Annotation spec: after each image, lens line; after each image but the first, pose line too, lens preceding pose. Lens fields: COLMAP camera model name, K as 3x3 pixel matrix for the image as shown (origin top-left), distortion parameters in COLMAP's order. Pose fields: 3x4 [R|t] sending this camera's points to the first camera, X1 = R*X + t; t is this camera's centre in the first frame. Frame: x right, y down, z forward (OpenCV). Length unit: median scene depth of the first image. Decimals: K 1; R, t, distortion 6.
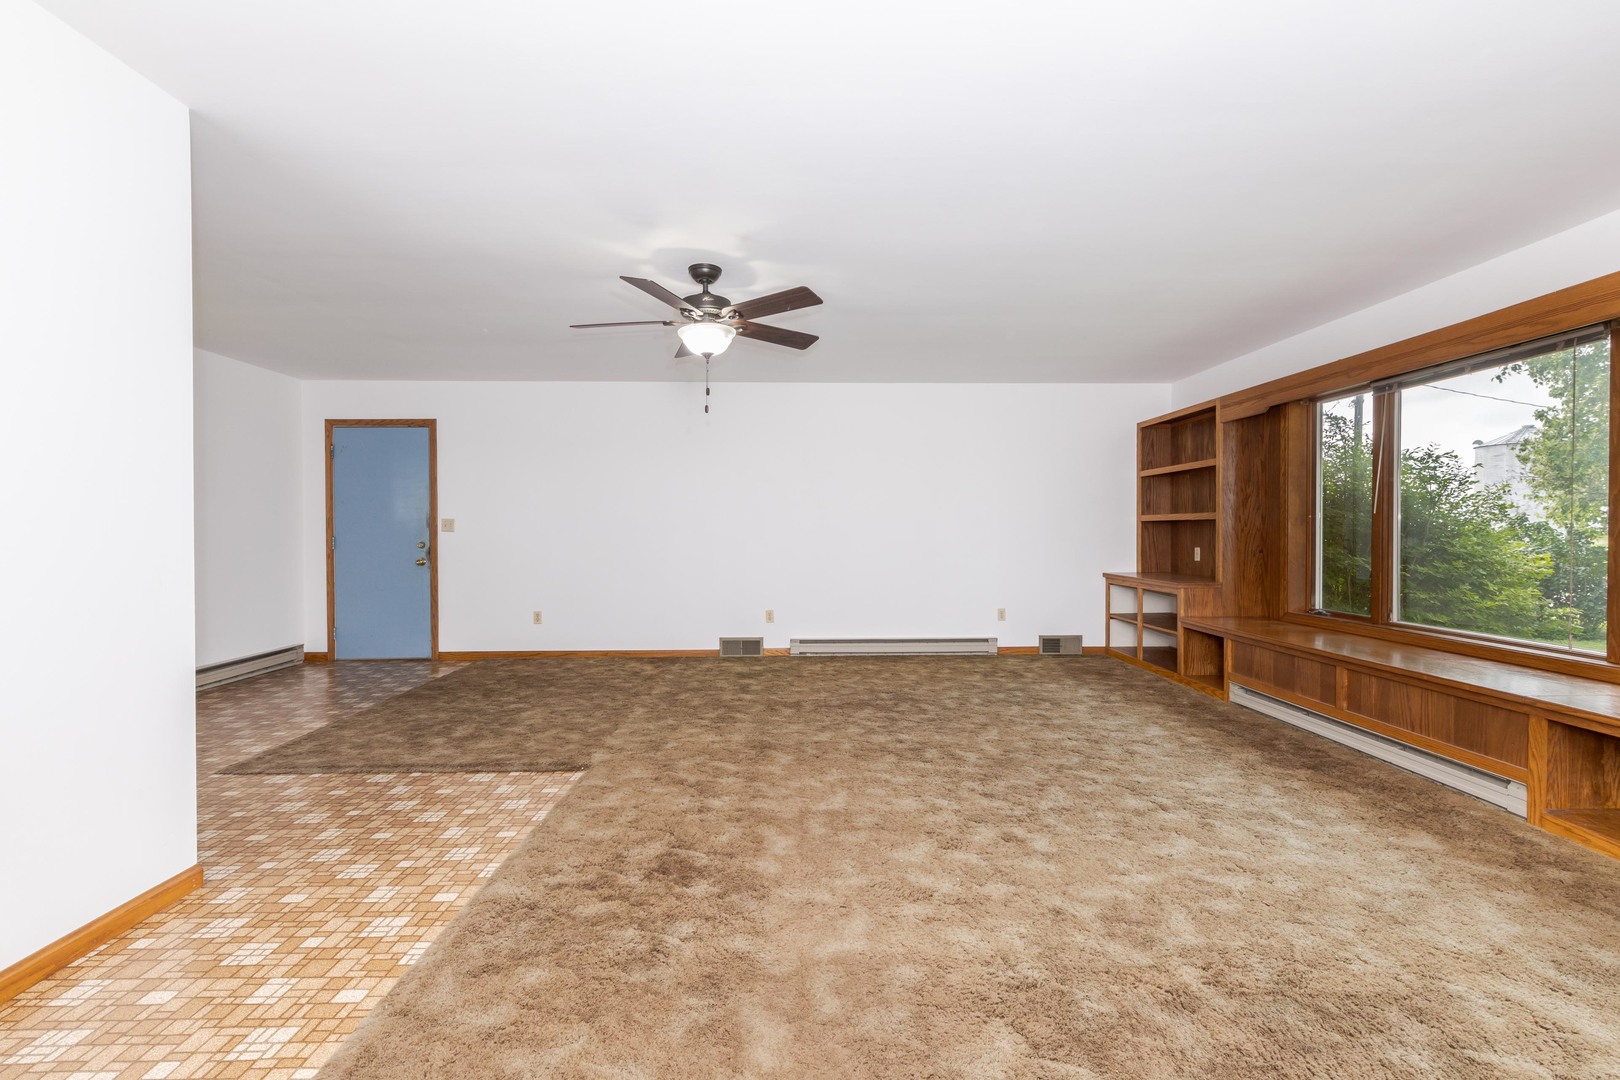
lens RADIAL K [[698.8, 0, 813.1], [0, 698.8, 537.4], [0, 0, 1]] dist [0.001040, 0.000023]
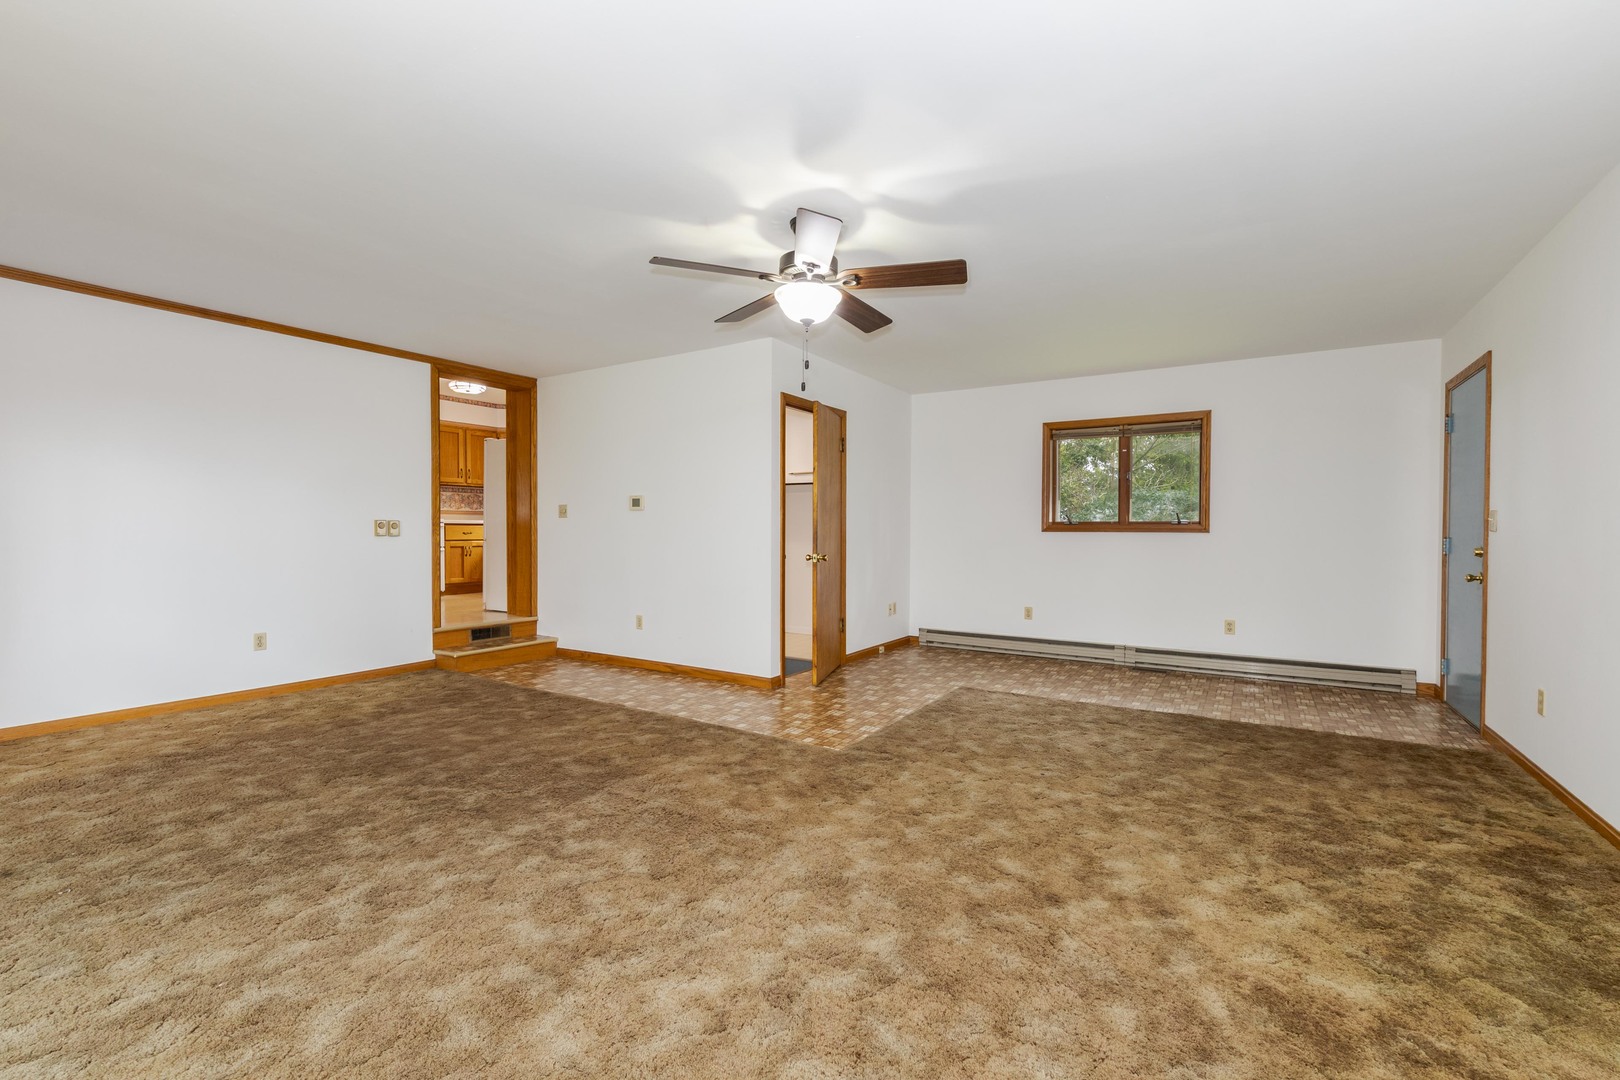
lens RADIAL K [[698.8, 0, 813.1], [0, 698.8, 537.4], [0, 0, 1]] dist [0.001040, 0.000023]
pose [[-0.550966, 0.009781, -0.834471, 0.562827], [-0.011520, 0.999747, 0.019324, -0.013577], [0.834448, 0.020260, -0.550714, 1.483602]]
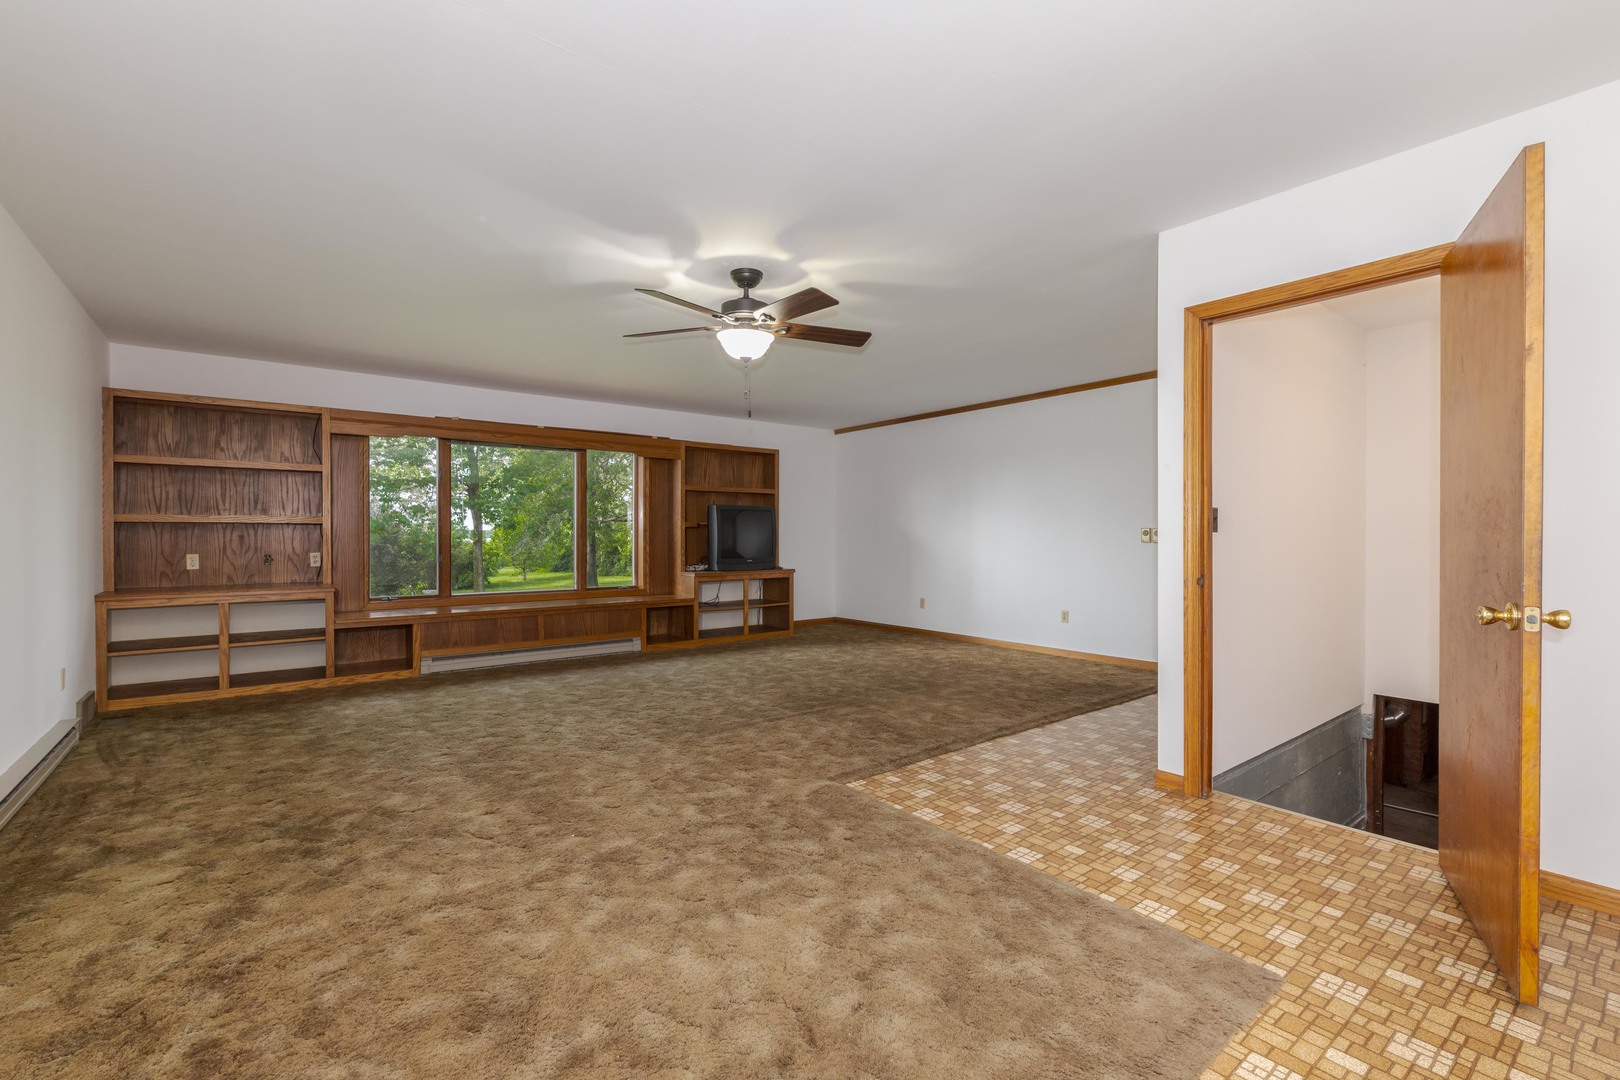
lens RADIAL K [[698.8, 0, 813.1], [0, 698.8, 537.4], [0, 0, 1]] dist [0.001040, 0.000023]
pose [[-0.599190, -0.002011, 0.800604, -1.018145], [0.009074, 0.999916, 0.009303, -0.012368], [-0.800555, 0.012839, -0.599121, 1.530784]]
